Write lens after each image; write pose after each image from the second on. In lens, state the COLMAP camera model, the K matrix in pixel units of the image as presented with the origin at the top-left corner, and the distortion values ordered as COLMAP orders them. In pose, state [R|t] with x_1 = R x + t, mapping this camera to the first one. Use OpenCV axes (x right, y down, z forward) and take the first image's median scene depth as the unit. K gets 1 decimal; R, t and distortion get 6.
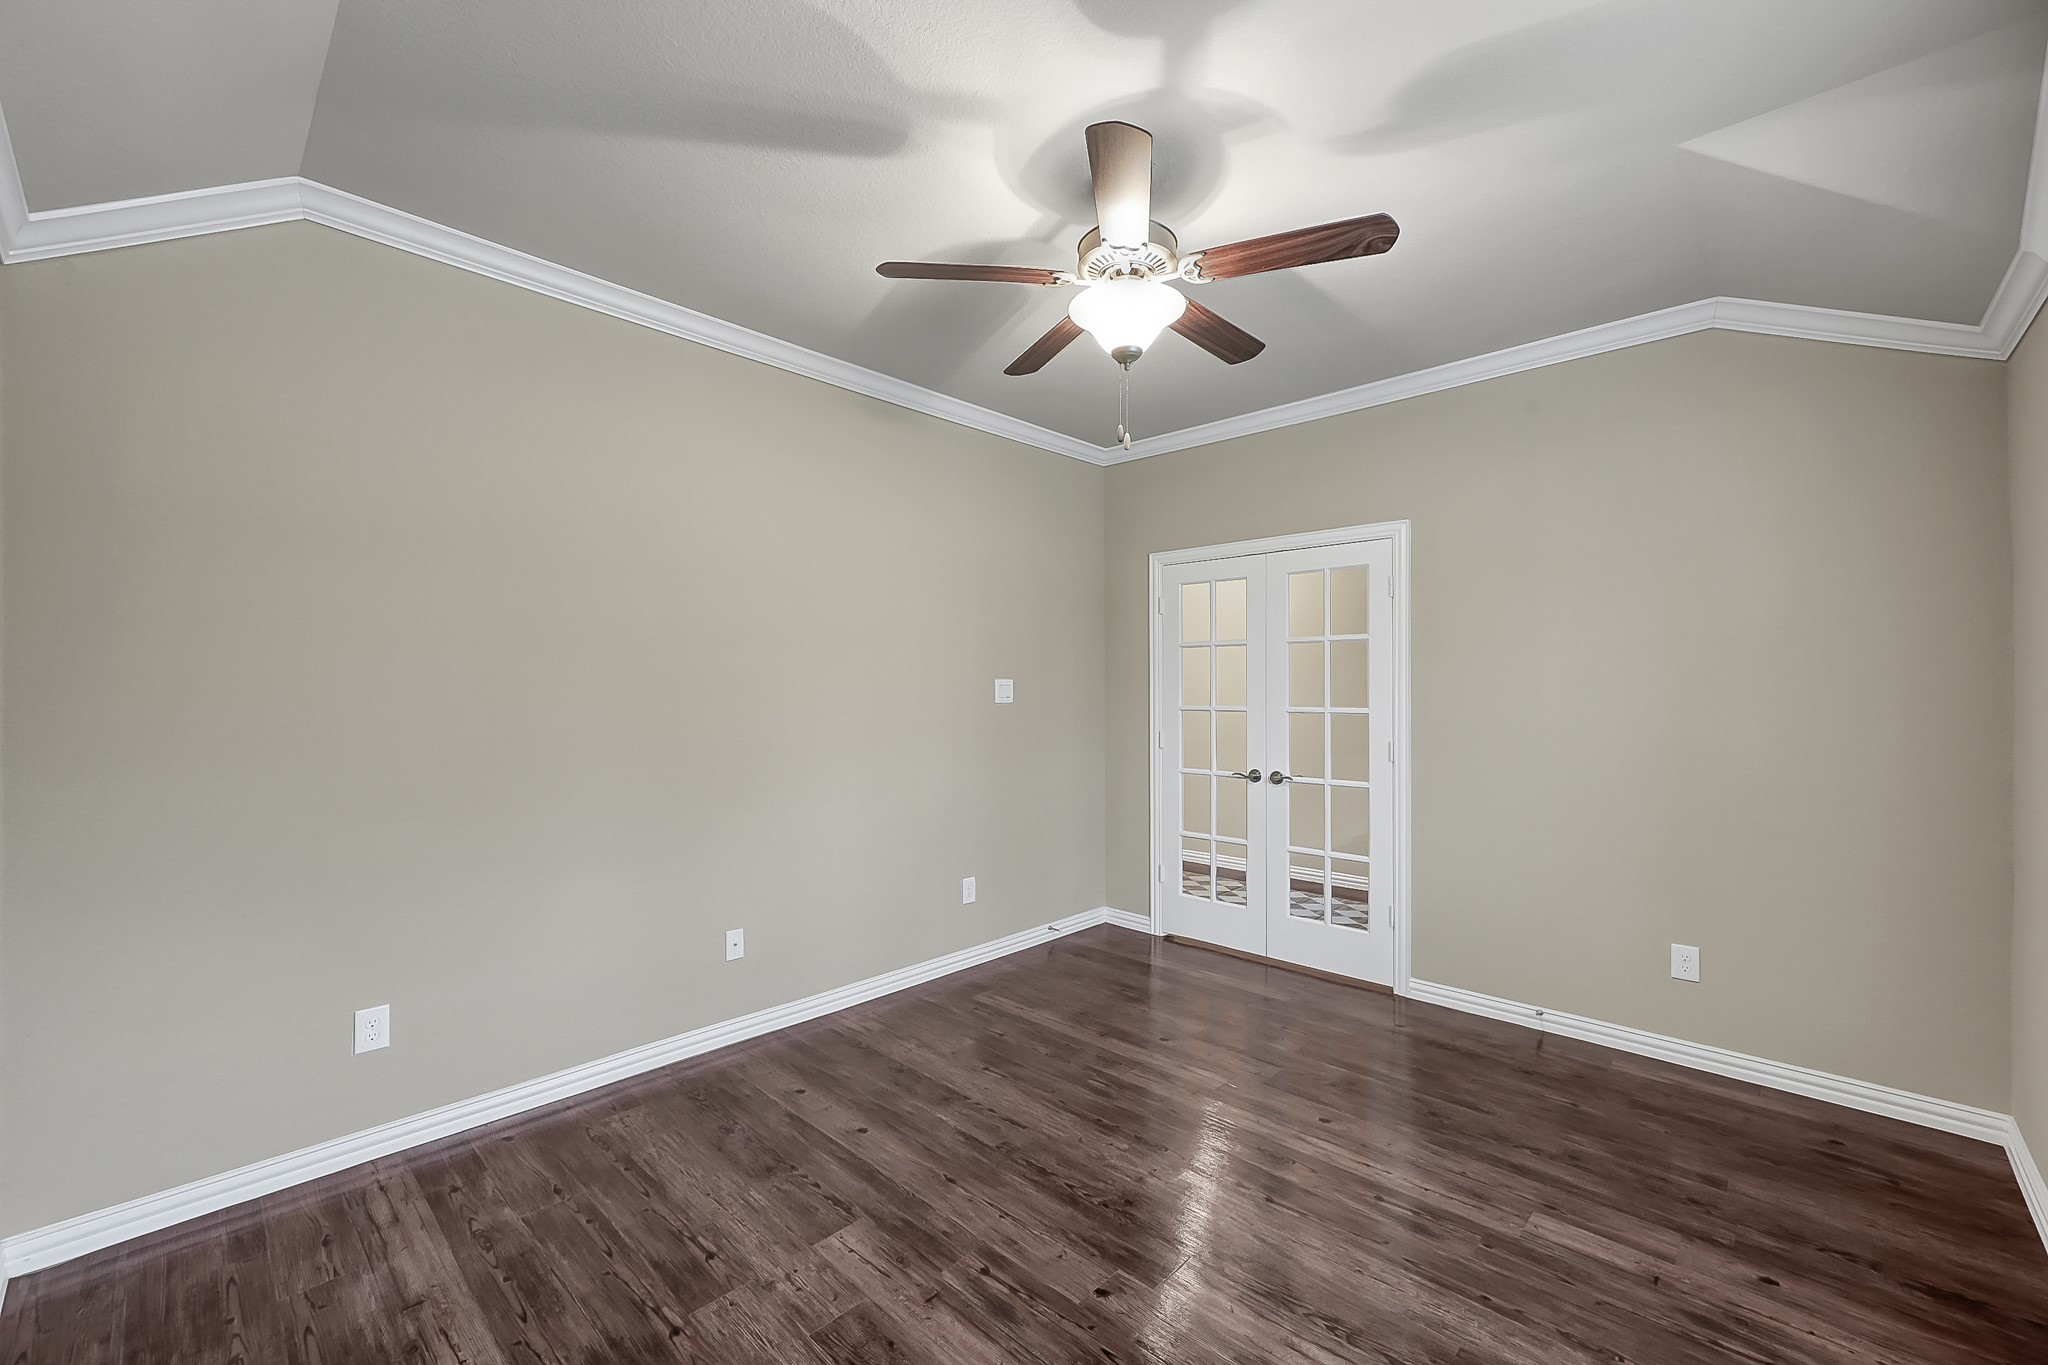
lens RADIAL K [[806.6, 0, 985.4], [0, 806.6, 689.0], [0, 0, 1]] dist [0.000526, 0.000049]
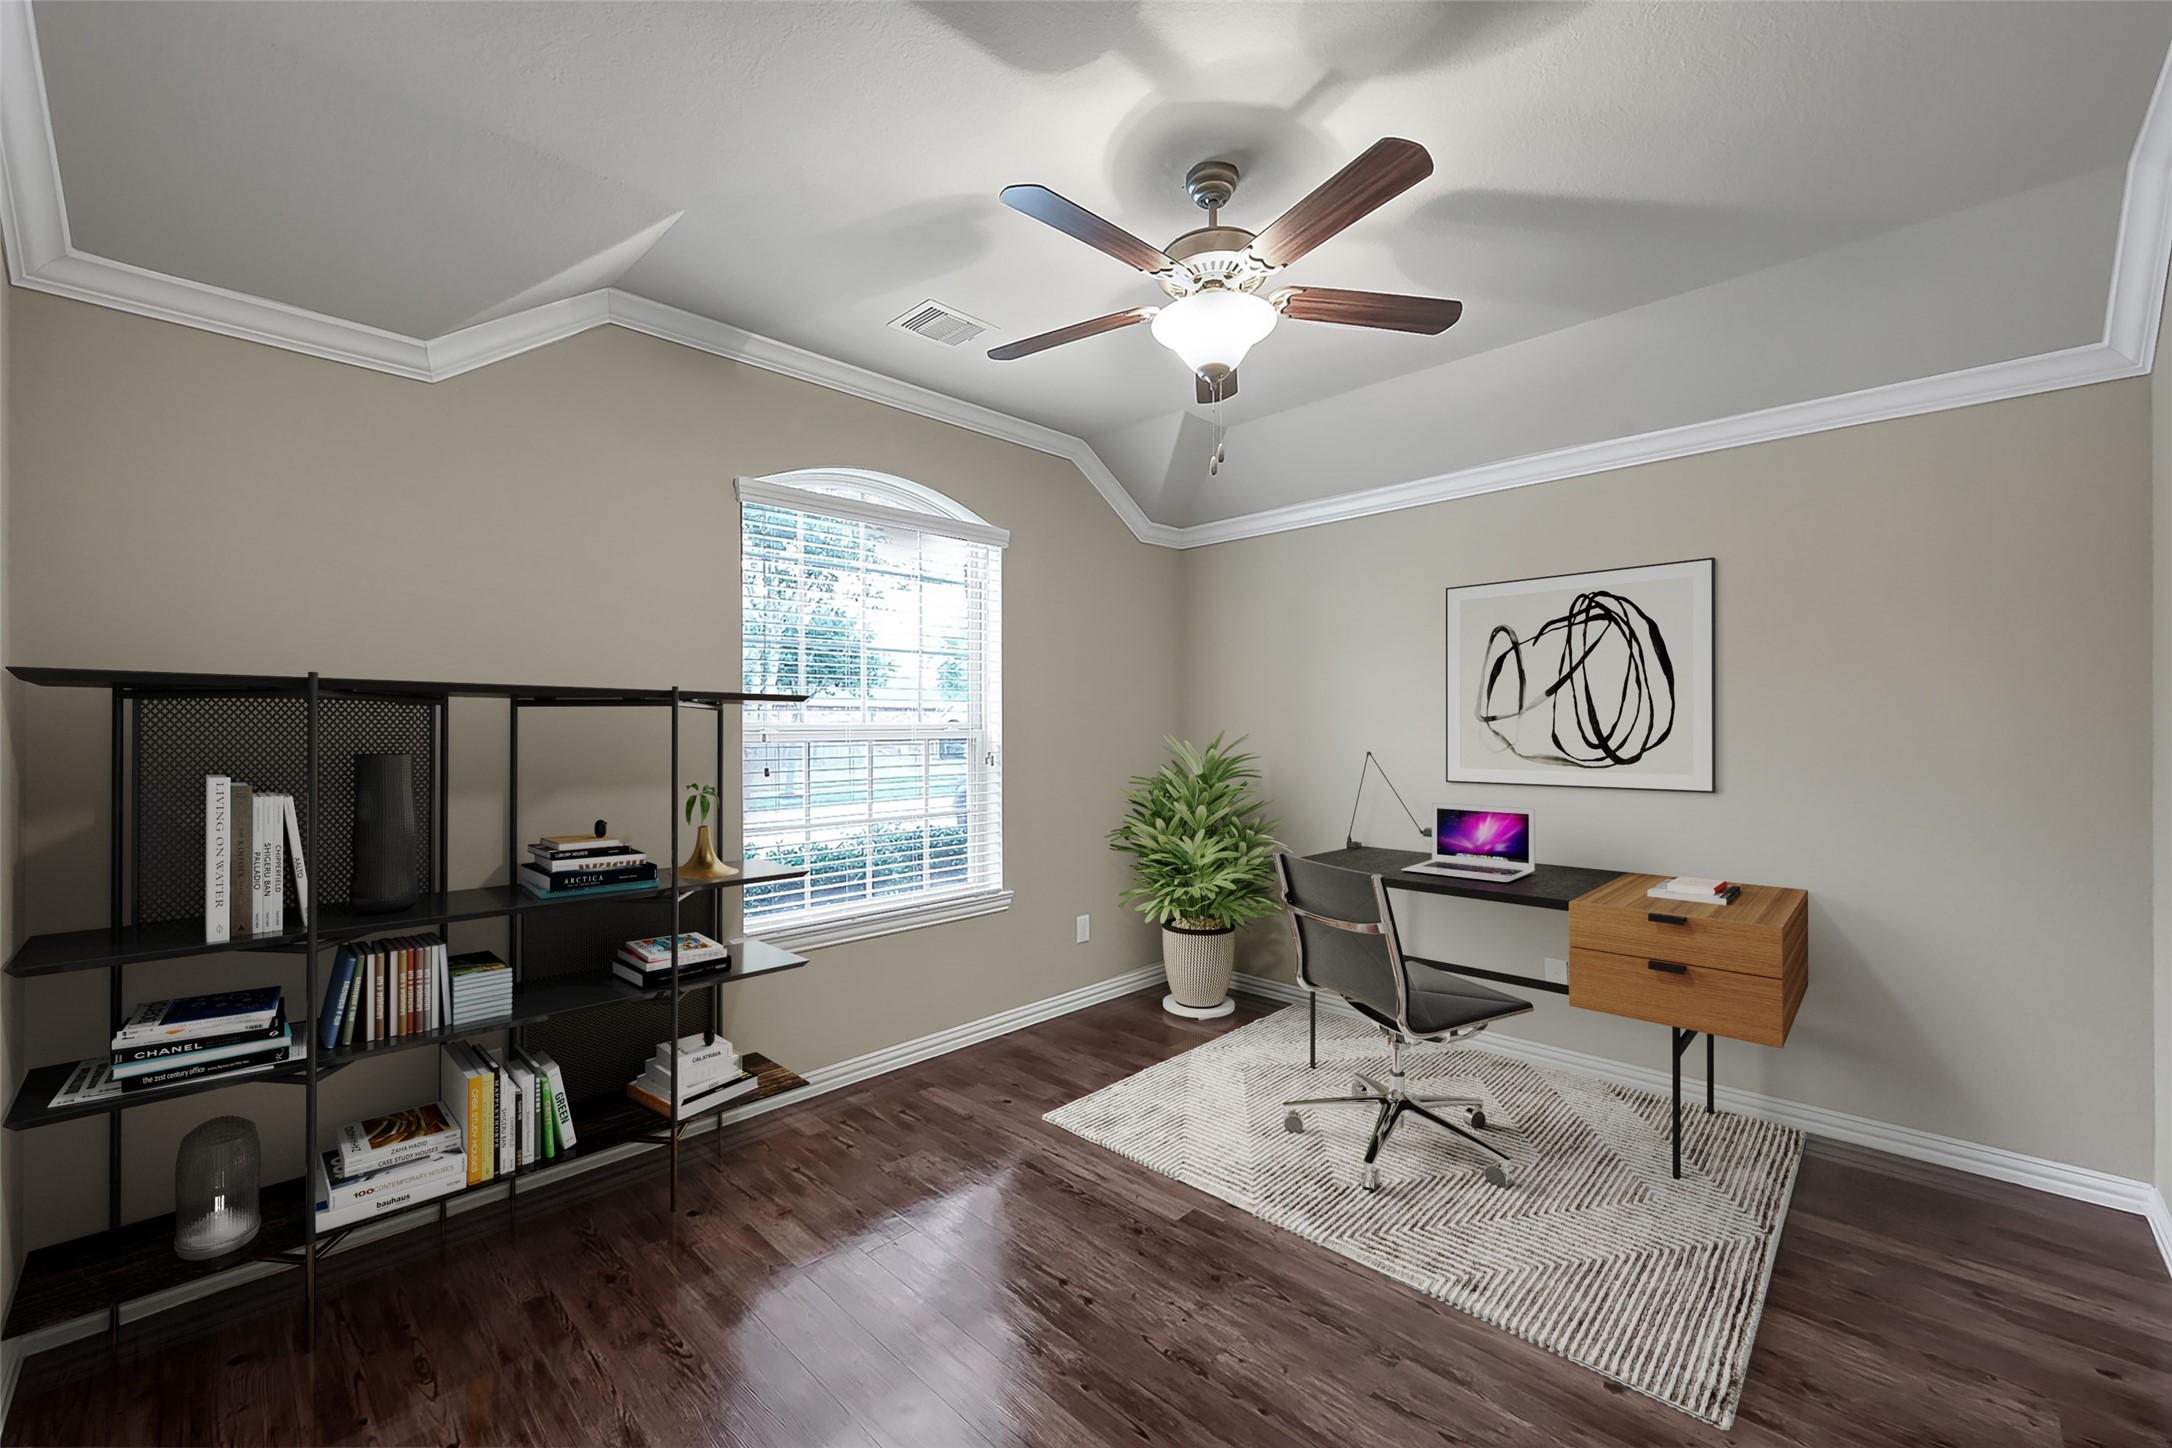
lens RADIAL K [[864.5, 0, 1081.5], [0, 864.5, 722.3], [0, 0, 1]] dist [0.000098, -0.000079]
pose [[-0.999595, 0.002566, -0.028356, 0.357520], [0.002720, 0.999982, -0.005386, -0.000447], [0.028342, -0.005461, -0.999583, 1.986454]]
